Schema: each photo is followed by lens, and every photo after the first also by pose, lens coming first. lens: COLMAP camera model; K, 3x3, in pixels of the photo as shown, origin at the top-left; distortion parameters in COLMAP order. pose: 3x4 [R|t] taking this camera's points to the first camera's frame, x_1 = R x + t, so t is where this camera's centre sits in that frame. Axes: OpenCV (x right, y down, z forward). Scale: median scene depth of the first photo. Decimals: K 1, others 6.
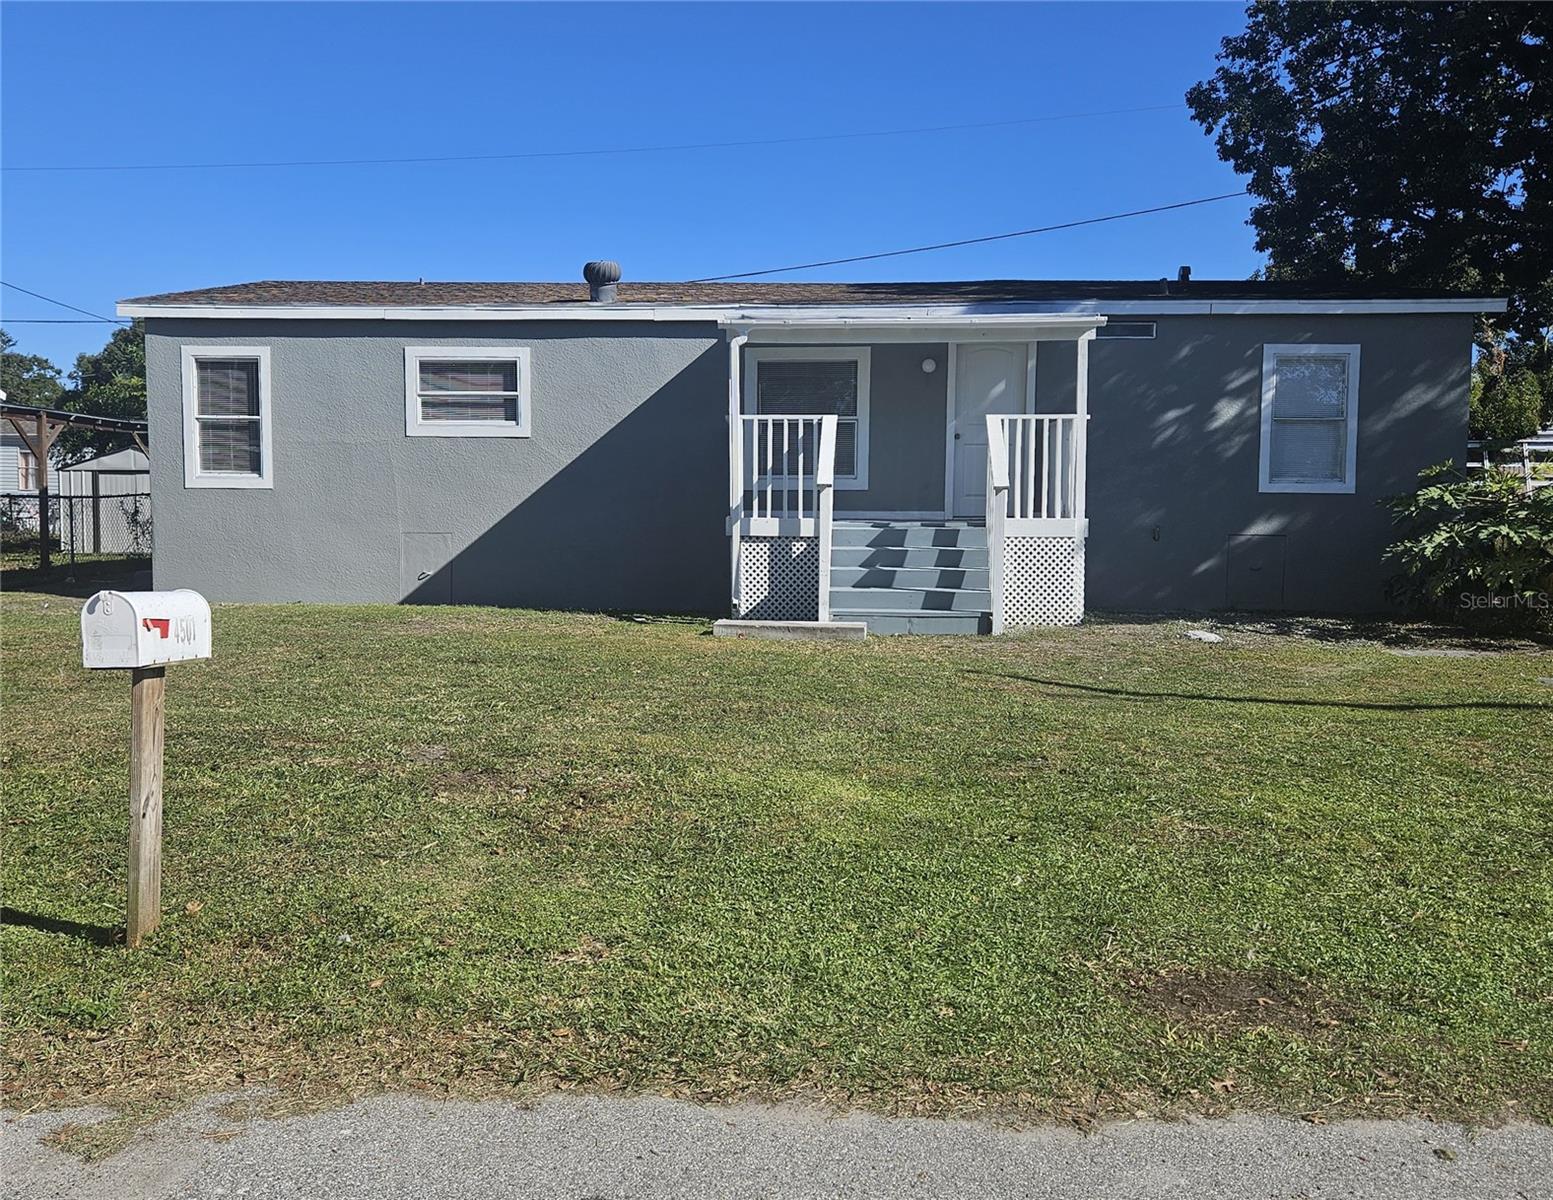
lens RADIAL K [[1397.2, 0, 776.5], [0, 1397.2, 600.0], [0, 0, 1]] dist [0.055747, -0.000019]
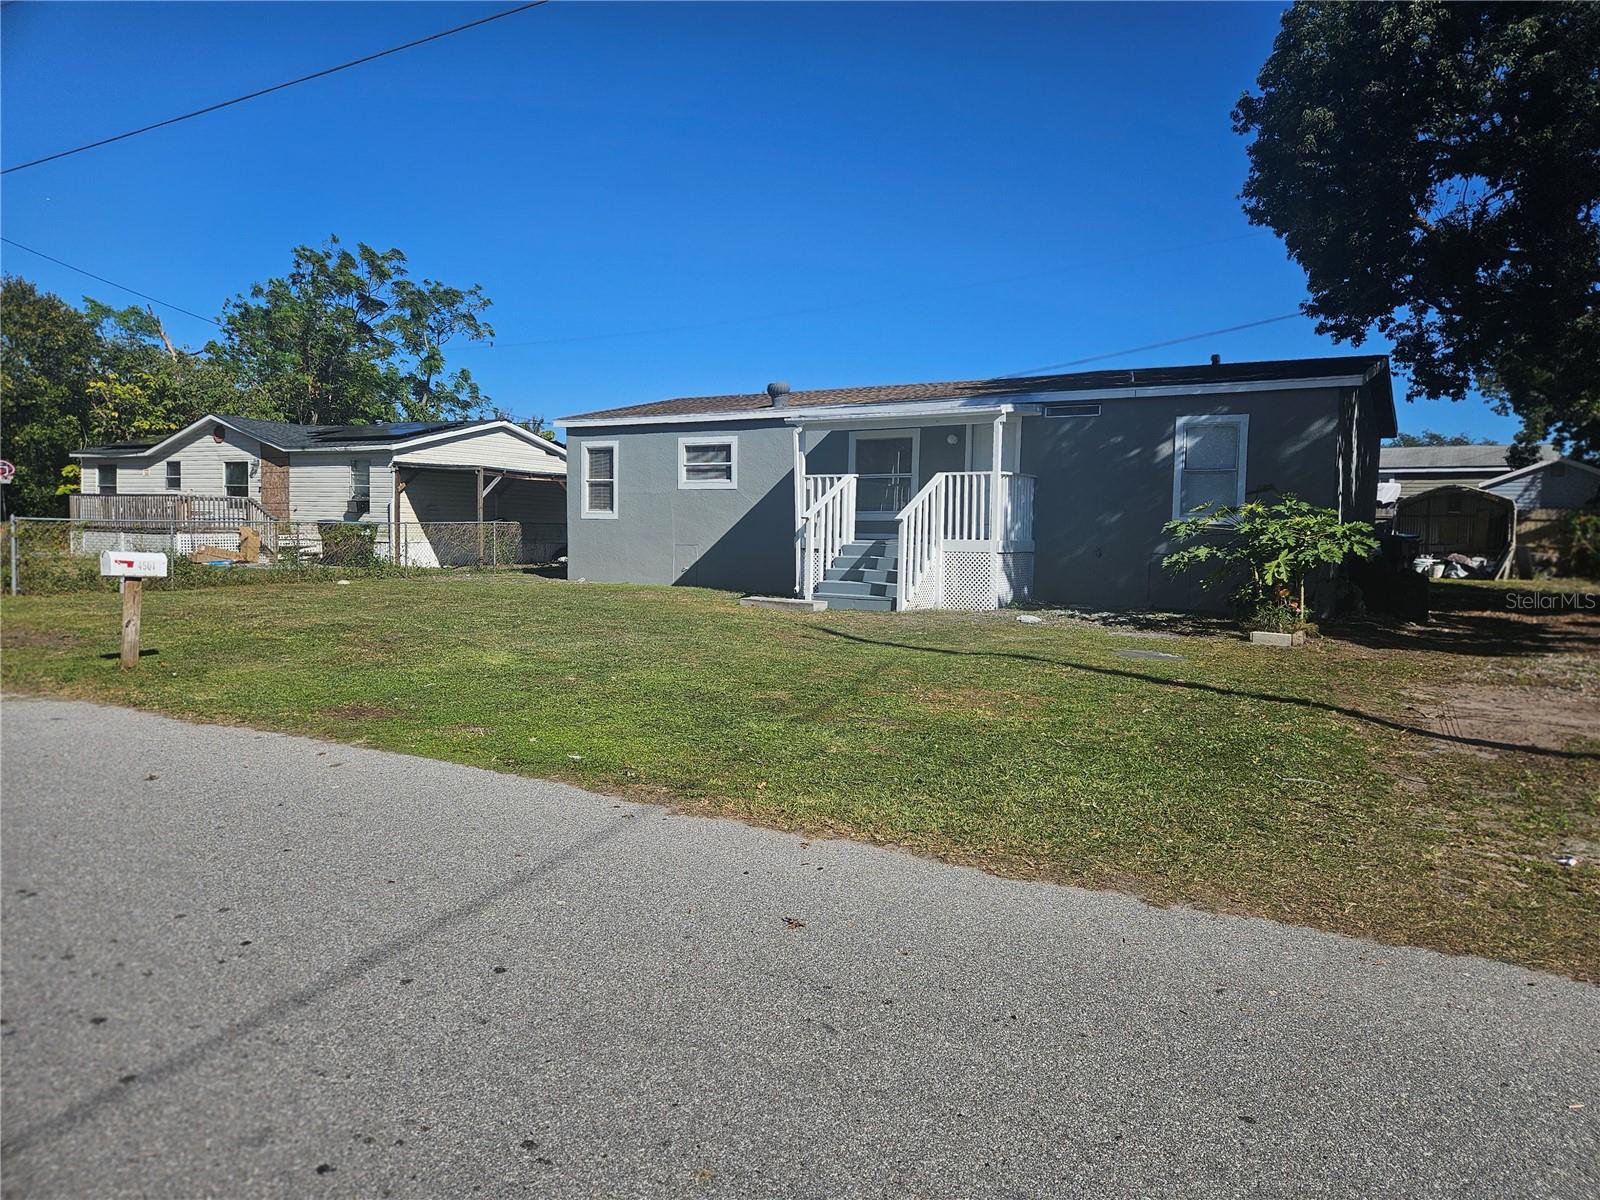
lens RADIAL K [[1077.0, 0, 805.0], [0, 1077.0, 588.4], [0, 0, 1]] dist [0.084117, -0.084357]
pose [[0.887394, 0.031888, -0.459907, 0.497716], [-0.038889, 0.999227, -0.005754, 0.007545], [0.459368, 0.022991, 0.887948, -0.111004]]
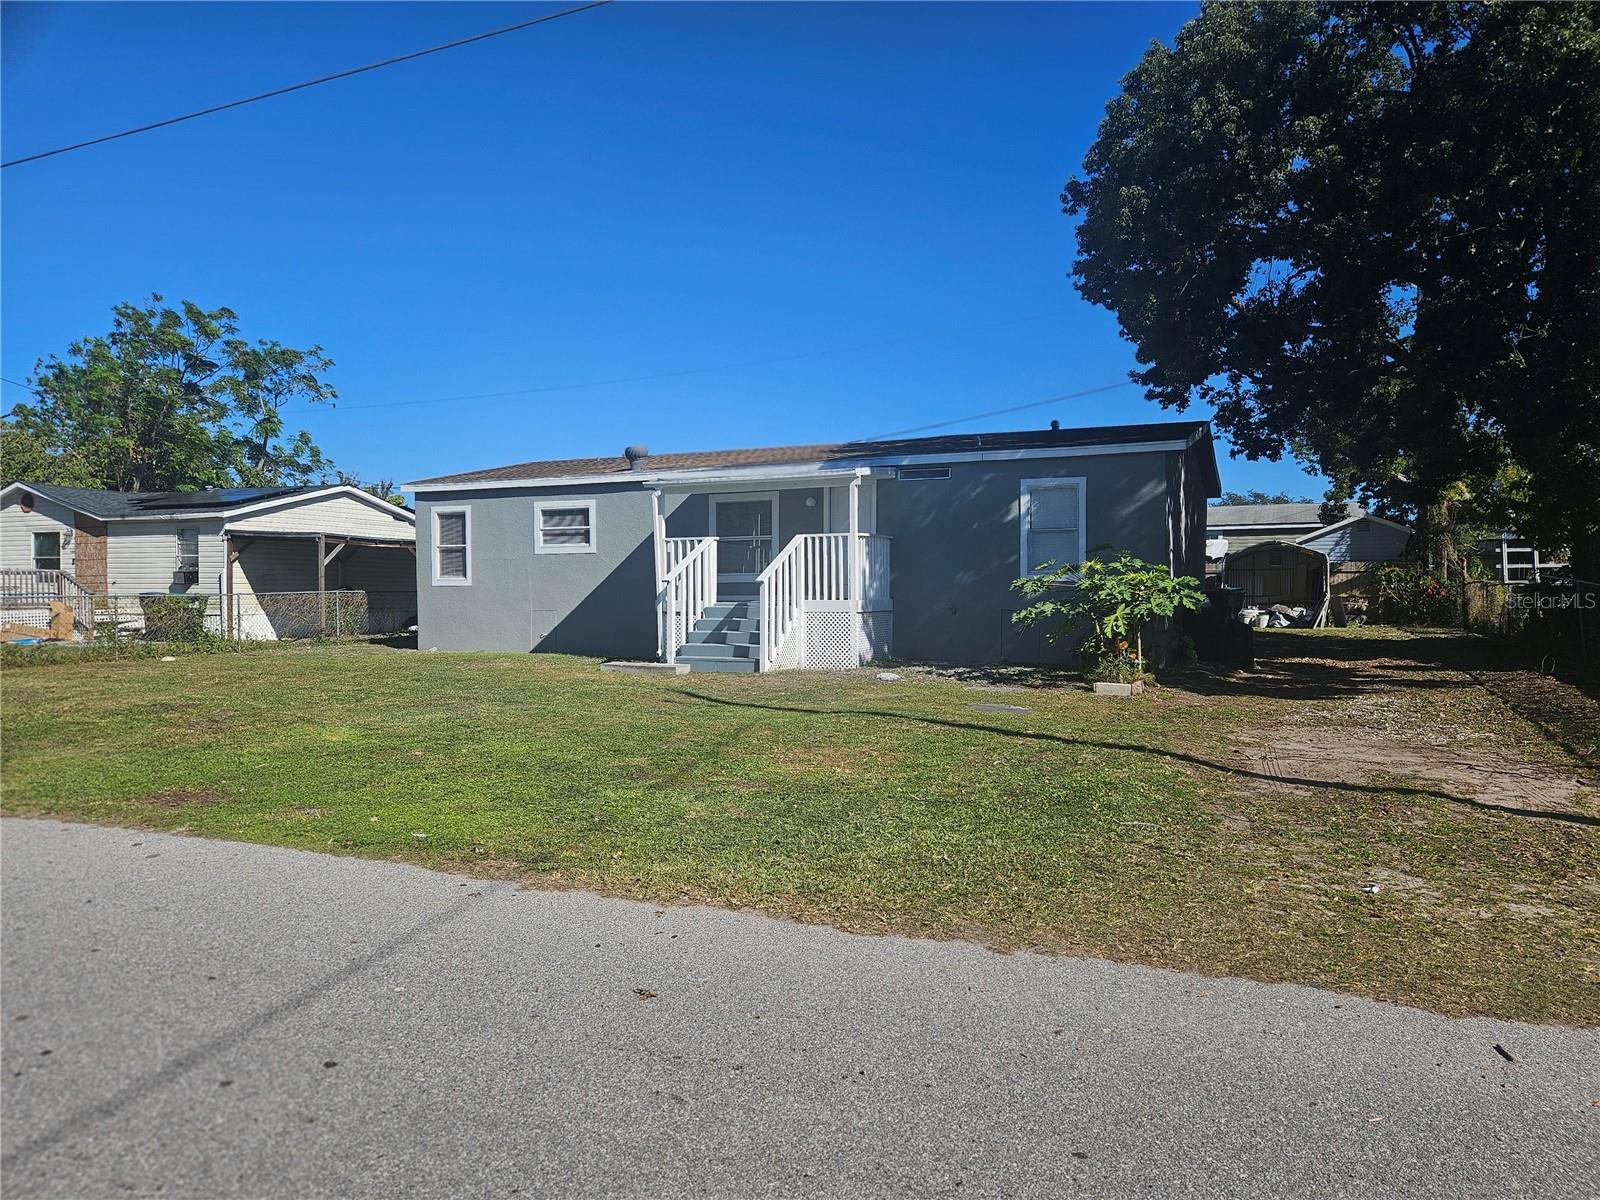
lens RADIAL K [[1077.3, 0, 803.2], [0, 1077.3, 607.3], [0, 0, 1]] dist [0.080611, -0.079808]
pose [[0.937429, -0.004960, -0.348142, 0.501450], [-0.012716, 0.998744, -0.048469, 0.007163], [0.347945, 0.049863, 0.936188, -0.111629]]
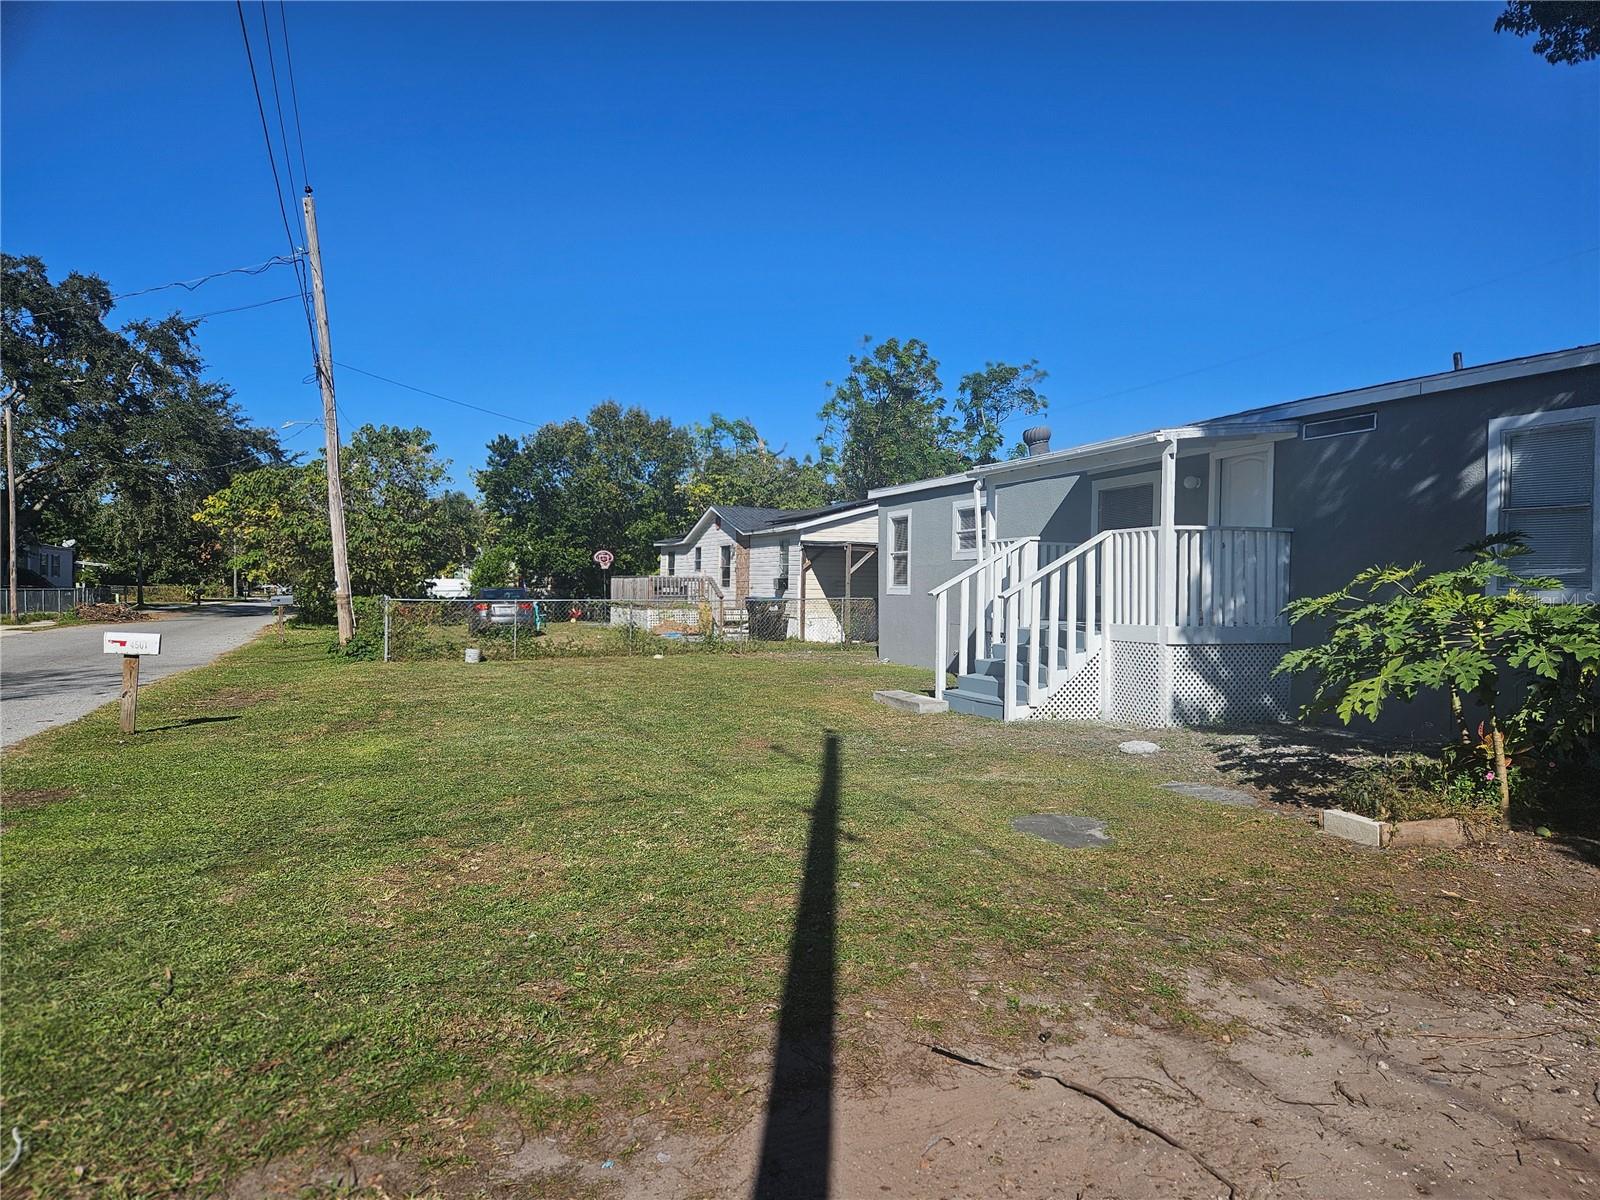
lens RADIAL K [[1067.5, 0, 800.0], [0, 1067.5, 600.0], [0, 0, 1]] dist [0.079170, 0.000594]
pose [[0.435969, 0.004476, -0.899950, 0.709248], [-0.064390, 0.997580, -0.026231, -0.033454], [0.897655, 0.069384, 0.435203, 0.356650]]
